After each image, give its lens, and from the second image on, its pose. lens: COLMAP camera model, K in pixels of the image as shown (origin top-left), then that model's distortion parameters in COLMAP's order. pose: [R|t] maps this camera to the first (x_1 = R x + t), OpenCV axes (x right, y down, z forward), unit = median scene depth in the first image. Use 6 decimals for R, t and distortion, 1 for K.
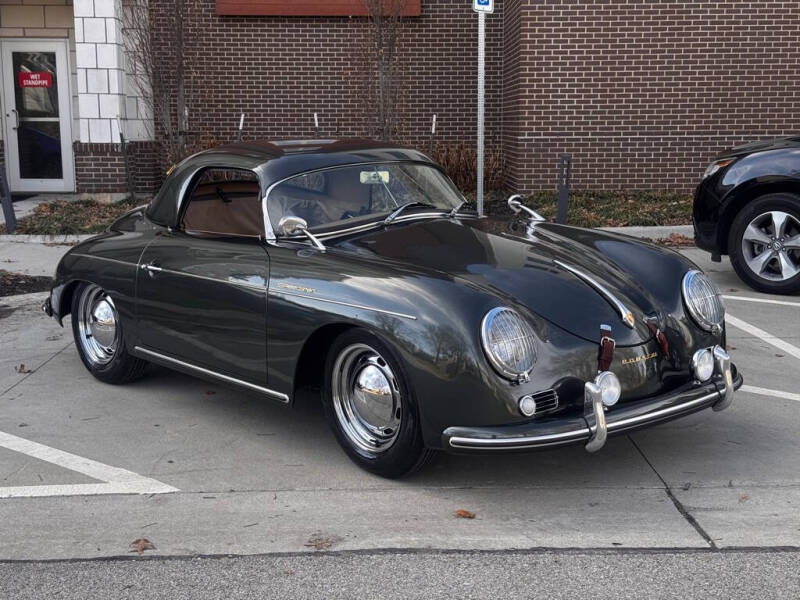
lens RADIAL K [[1129.1, 0, 400.0], [0, 1129.1, 300.0], [0, 0, 1]] dist [0.173881, -0.327996]
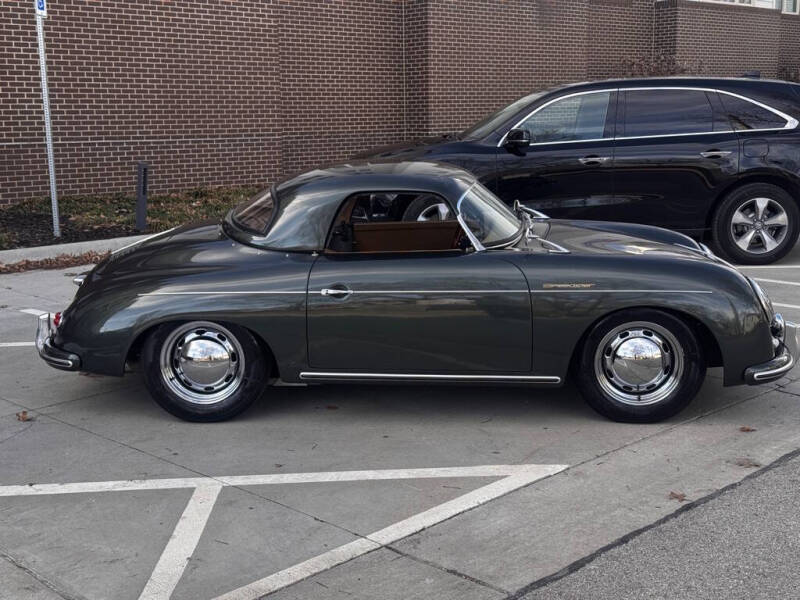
lens RADIAL K [[1129.1, 0, 400.0], [0, 1129.1, 300.0], [0, 0, 1]] dist [0.173881, -0.327996]
pose [[0.706048, -0.123930, 0.697236, -1.306146], [0.118979, 0.991332, 0.055722, -0.104505], [-0.698098, 0.043614, 0.714673, 0.318071]]
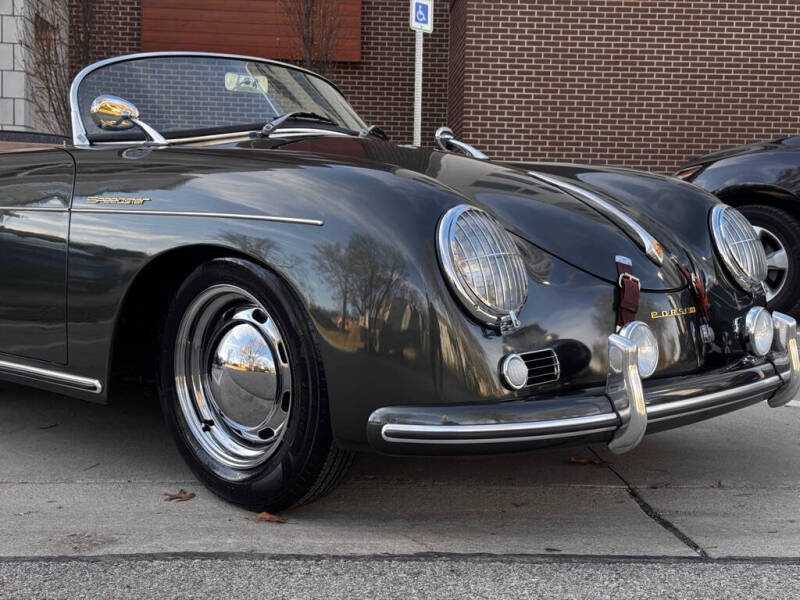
lens RADIAL K [[1129.1, 0, 400.0], [0, 1129.1, 300.0], [0, 0, 1]] dist [0.173881, -0.327996]
pose [[0.998801, 0.026438, 0.041198, 0.067577], [-0.022645, 0.995688, -0.089955, 0.118922], [-0.043399, 0.088914, 0.995093, 0.324363]]
